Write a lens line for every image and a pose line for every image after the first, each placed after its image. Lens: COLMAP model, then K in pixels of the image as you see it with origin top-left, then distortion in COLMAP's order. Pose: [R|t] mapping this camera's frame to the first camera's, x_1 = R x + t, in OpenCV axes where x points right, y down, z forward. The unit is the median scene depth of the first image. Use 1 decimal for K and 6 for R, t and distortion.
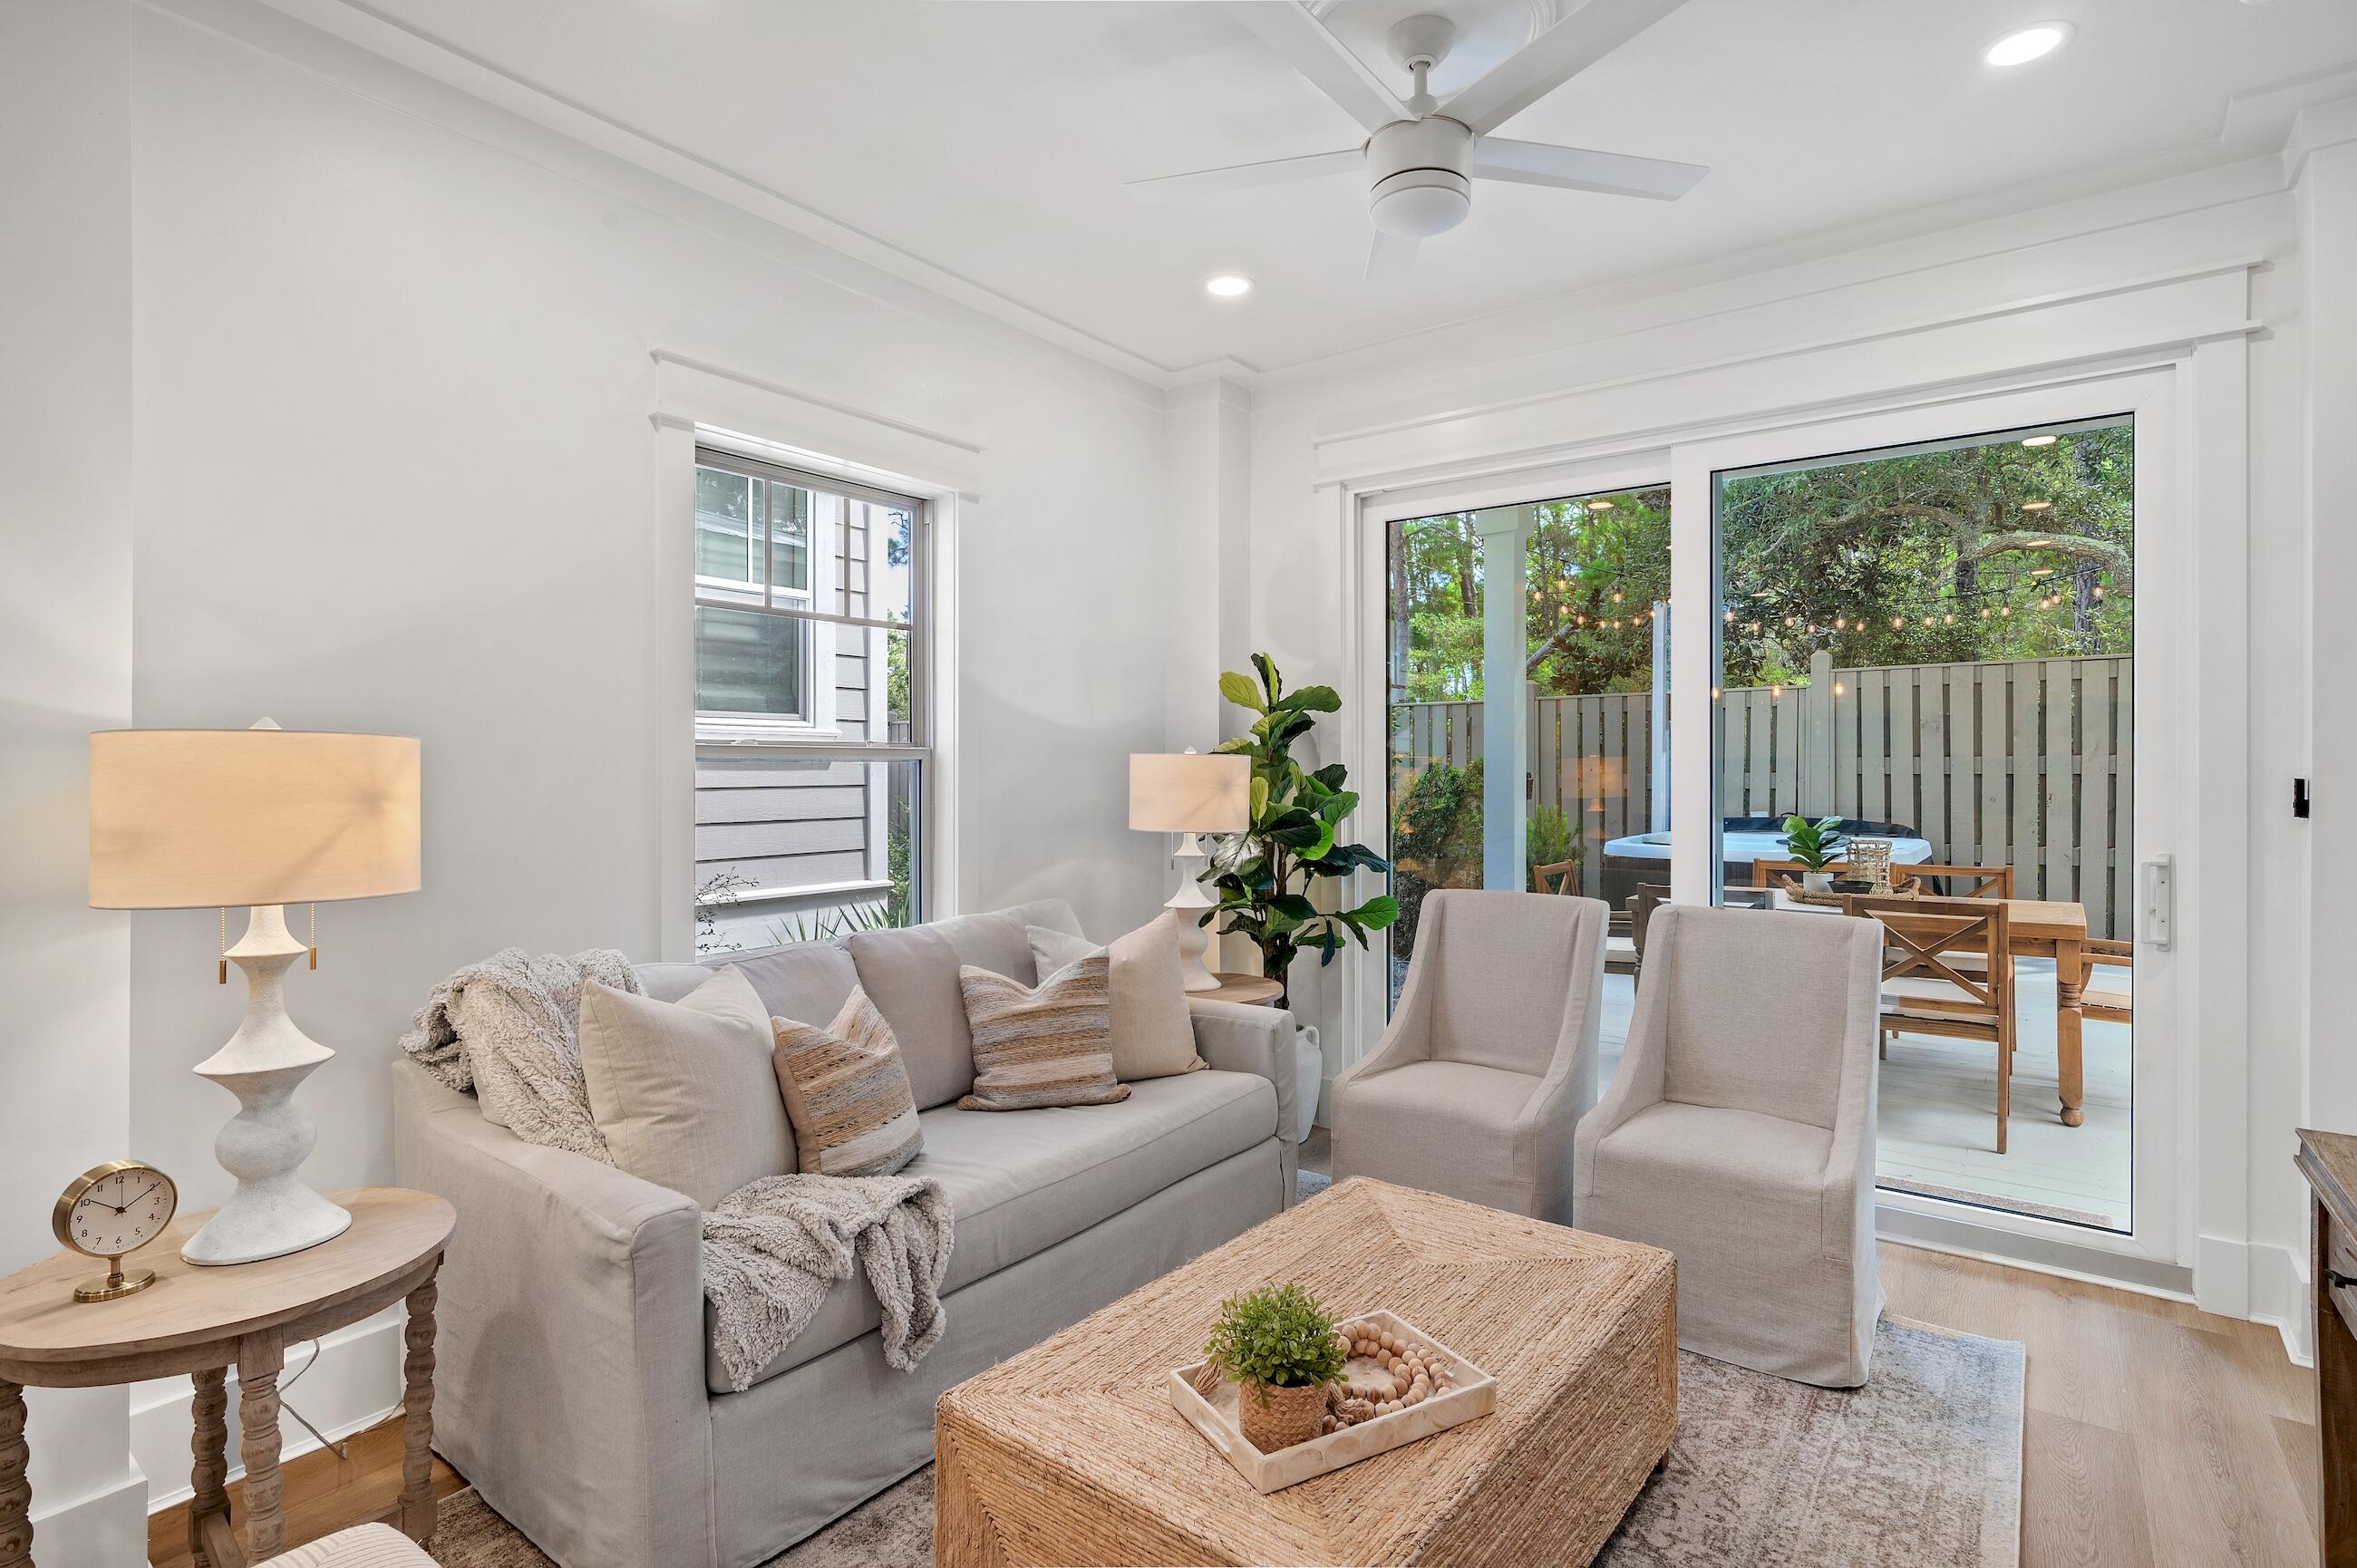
lens RADIAL K [[1174.3, 0, 1172.2], [0, 1174.3, 782.9], [0, 0, 1]] dist [-0.000924, 0.001373]
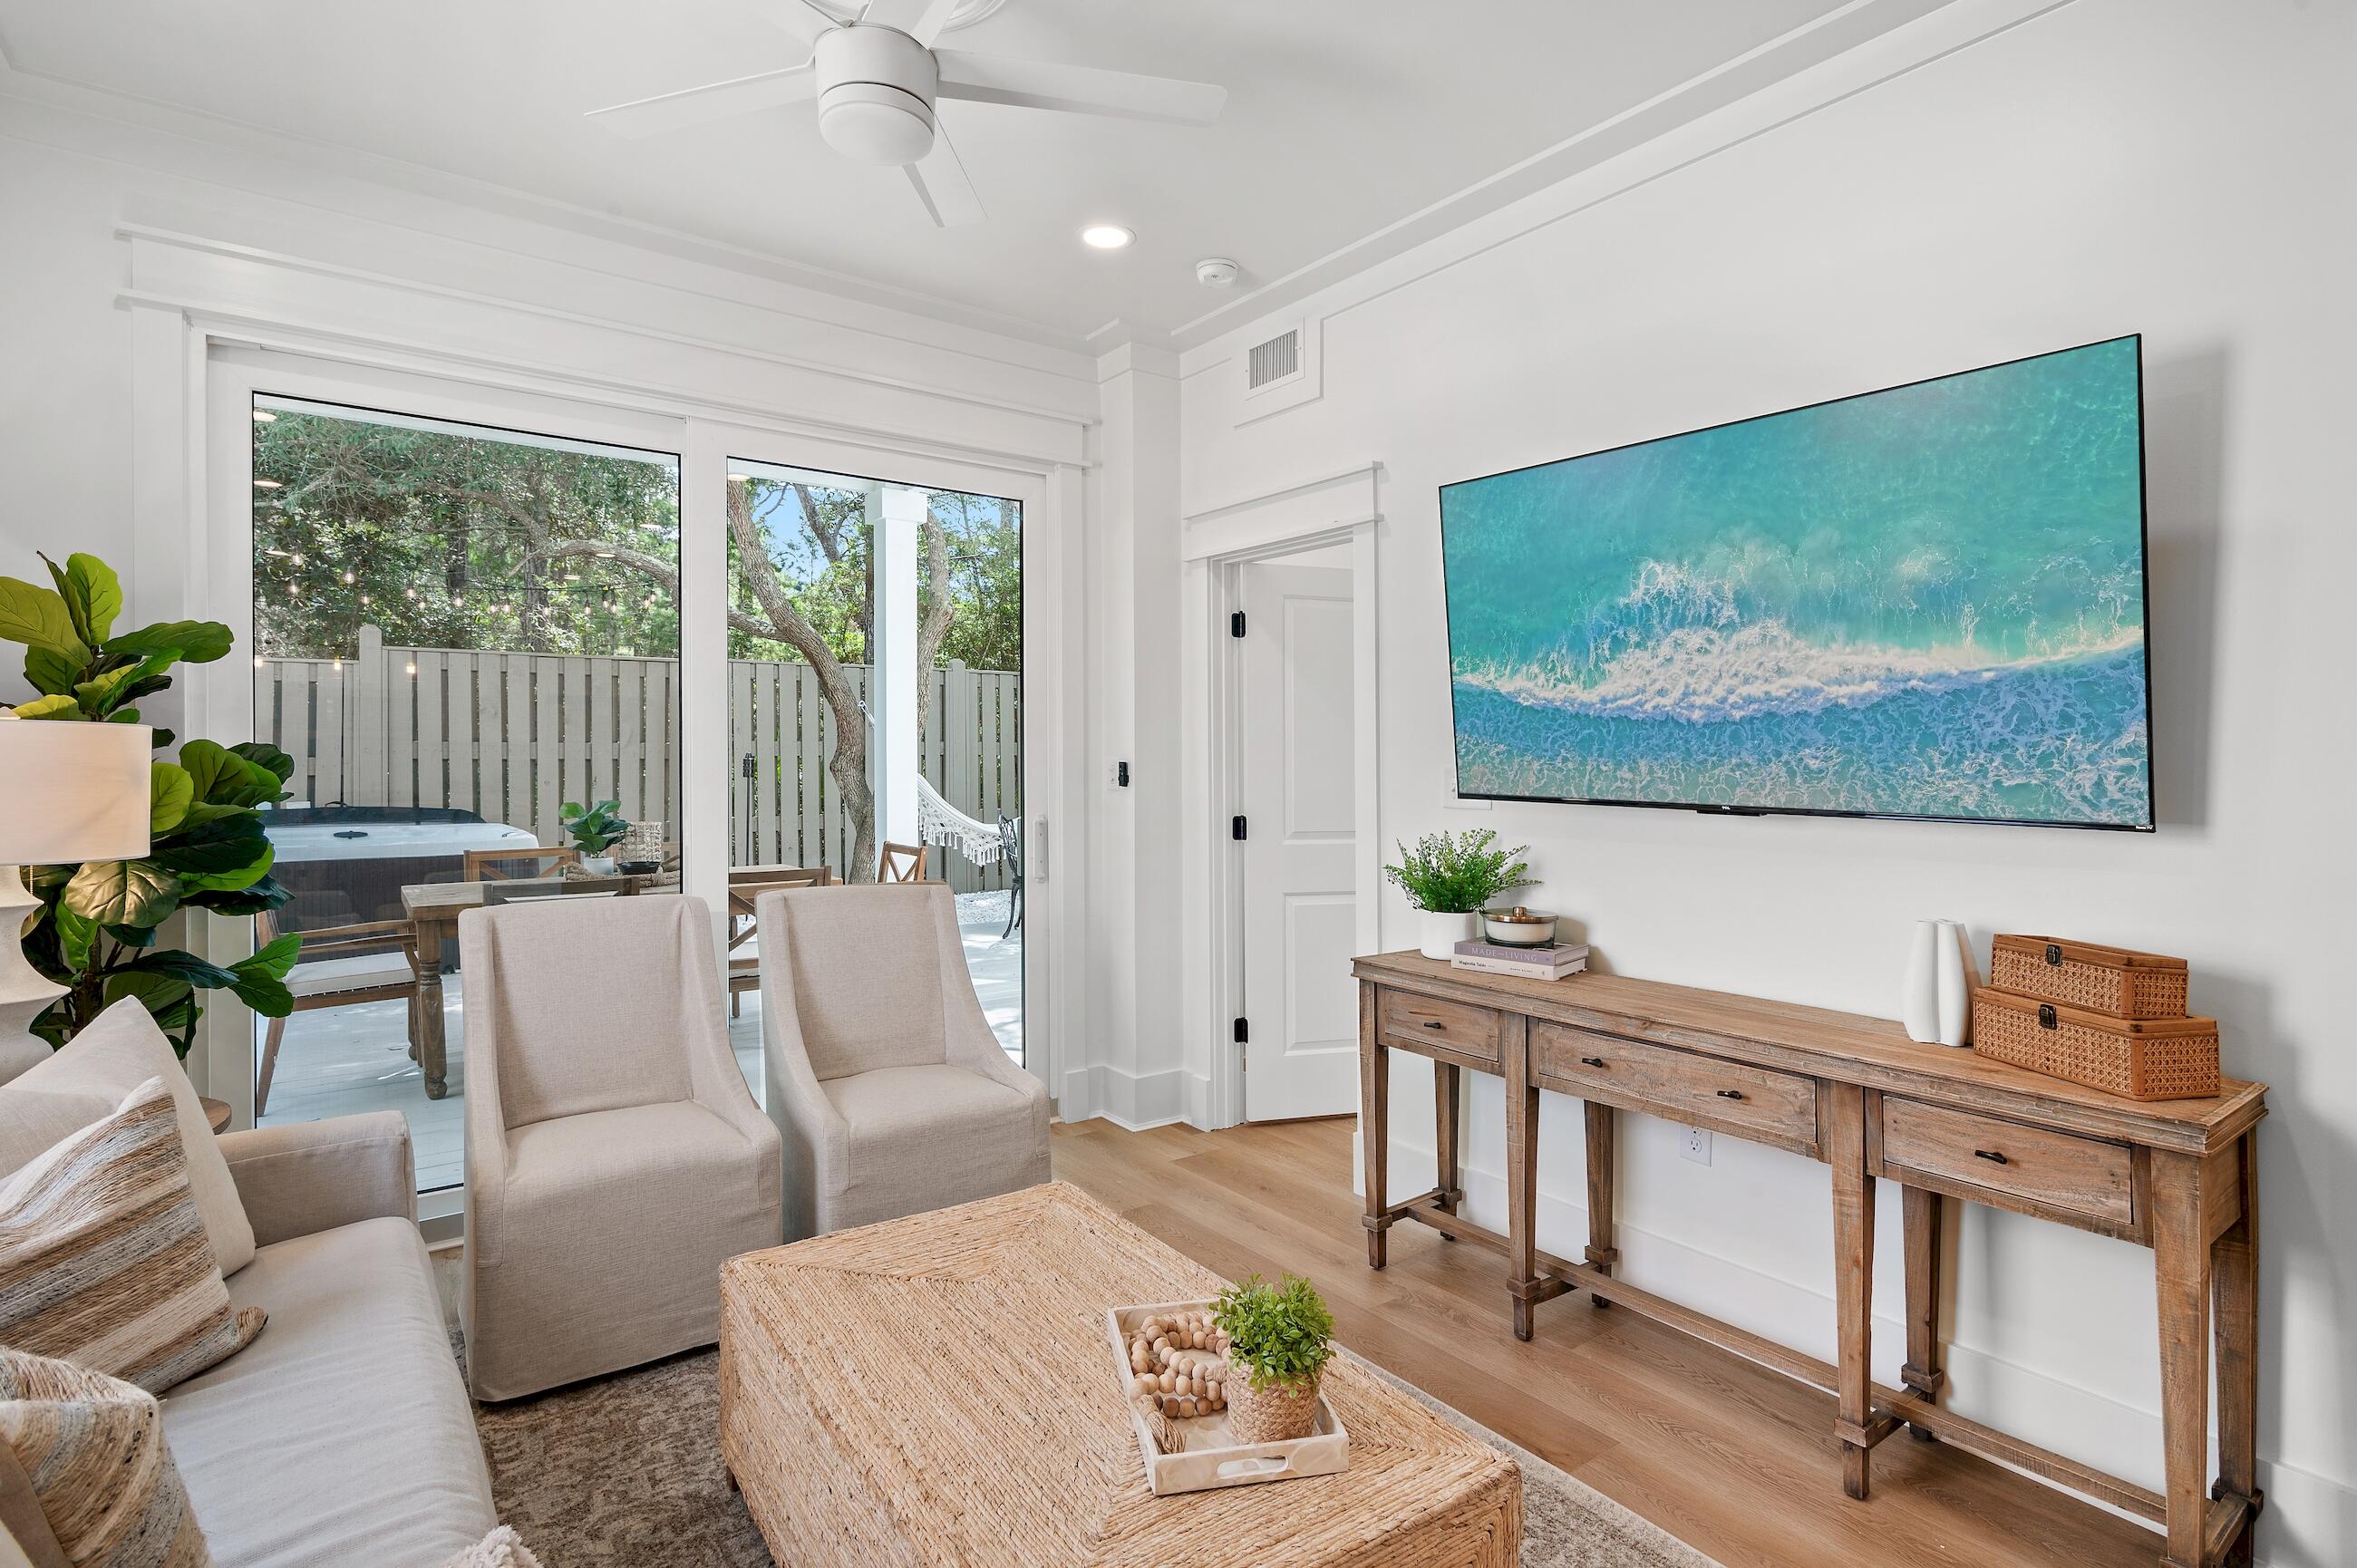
lens RADIAL K [[1174.3, 0, 1174.3], [0, 1174.3, 758.1], [0, 0, 1]] dist [-0.000924, 0.001373]
pose [[0.289126, 0.000798, 0.957291, -0.247126], [0.007132, 0.999970, -0.002988, -0.001575], [-0.957264, 0.007691, 0.289112, 0.222757]]
